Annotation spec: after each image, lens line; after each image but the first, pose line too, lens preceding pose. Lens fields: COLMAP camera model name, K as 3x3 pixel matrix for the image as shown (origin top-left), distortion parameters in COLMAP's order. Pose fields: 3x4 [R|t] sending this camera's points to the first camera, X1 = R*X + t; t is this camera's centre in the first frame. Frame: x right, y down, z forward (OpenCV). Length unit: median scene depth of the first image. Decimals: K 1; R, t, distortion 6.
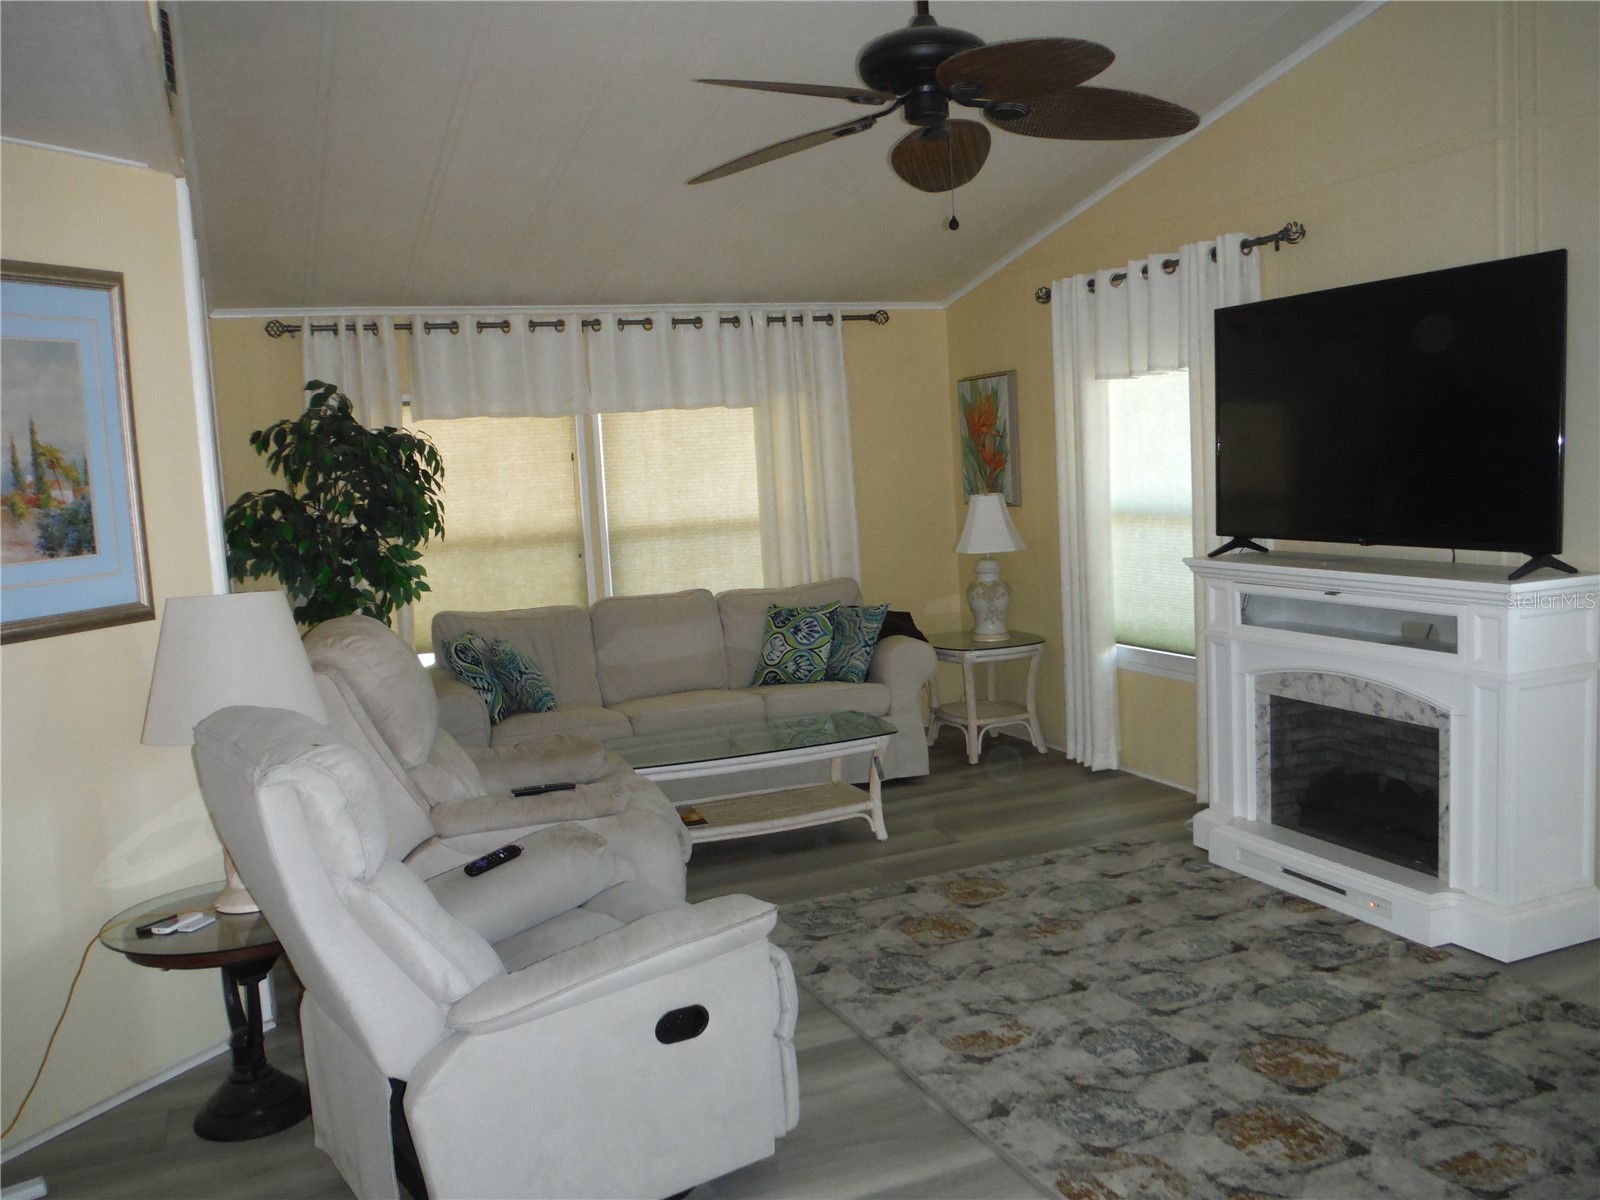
lens RADIAL K [[1353.8, 0, 800.0], [0, 1353.8, 600.0], [0, 0, 1]] dist [-0.058954, 0.005513]
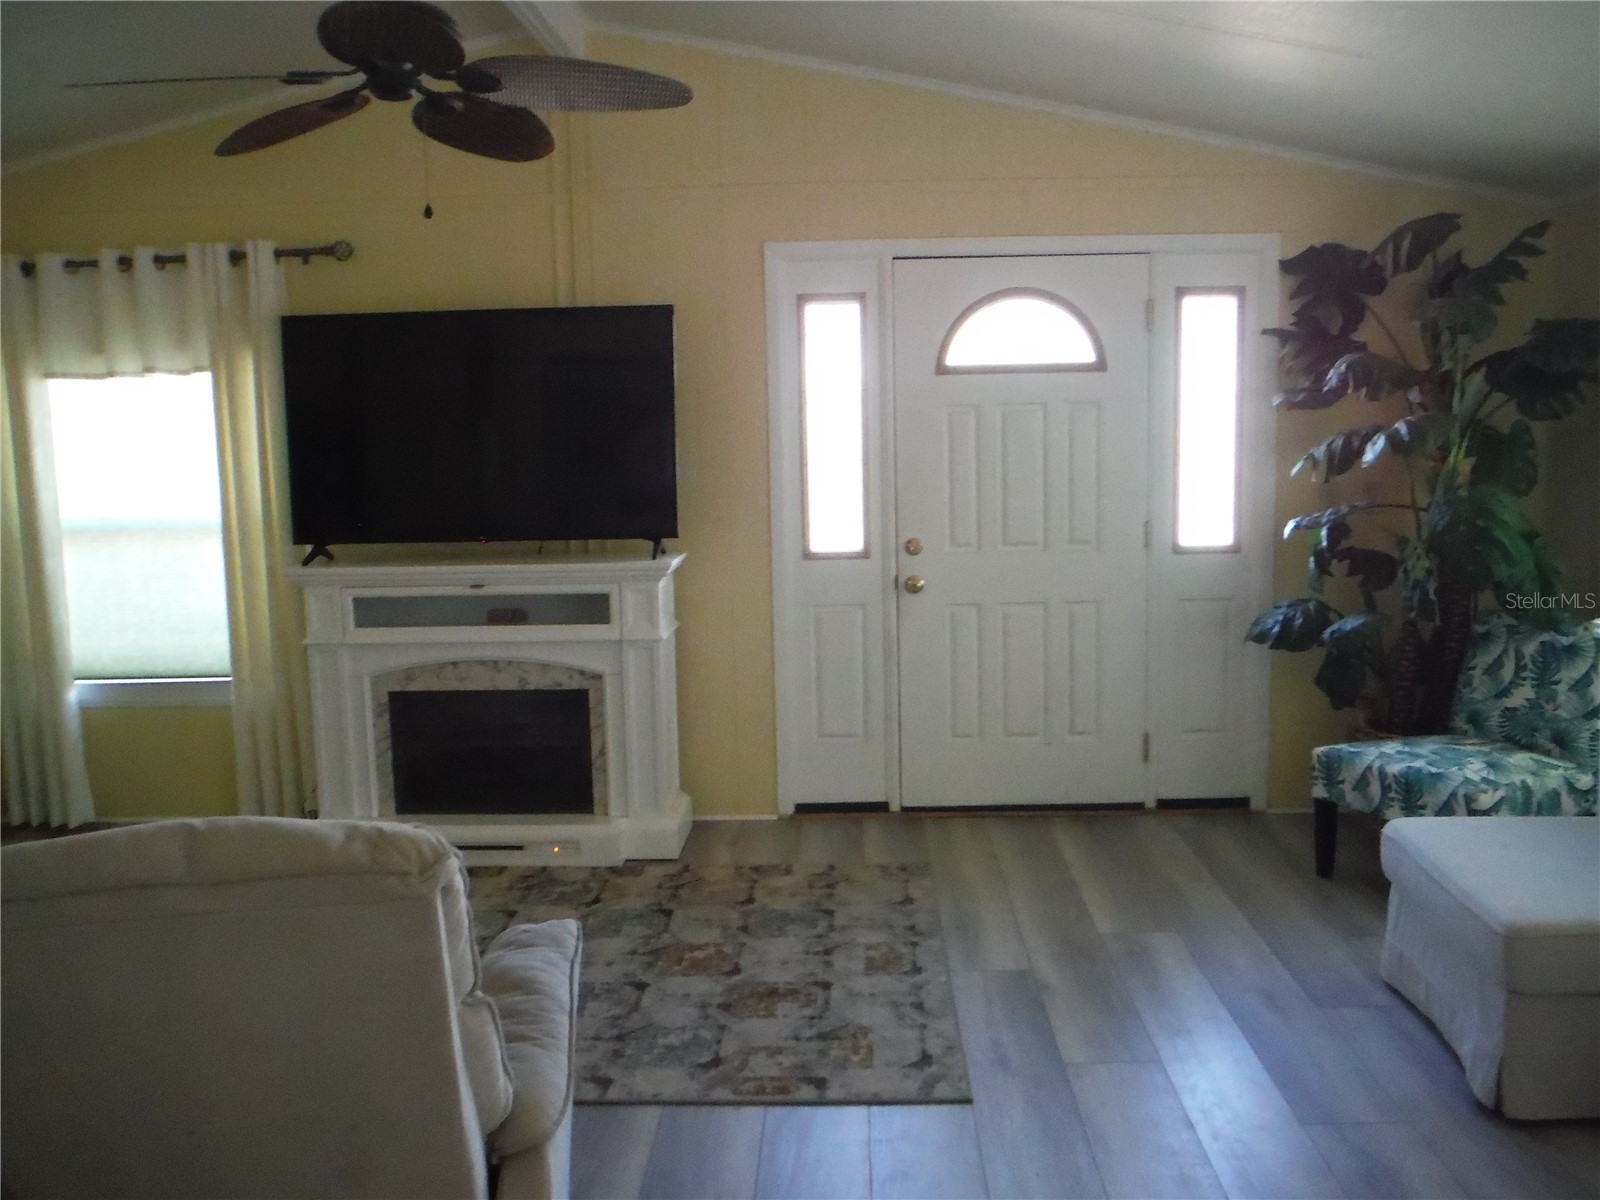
lens RADIAL K [[1367.8, 0, 800.0], [0, 1367.8, 600.0], [0, 0, 1]] dist [-0.023489, 0.006872]
pose [[0.421737, -0.075165, 0.903597, -0.558871], [0.096233, 0.994640, 0.037823, -0.011903], [-0.901597, 0.071004, 0.426710, 0.300371]]
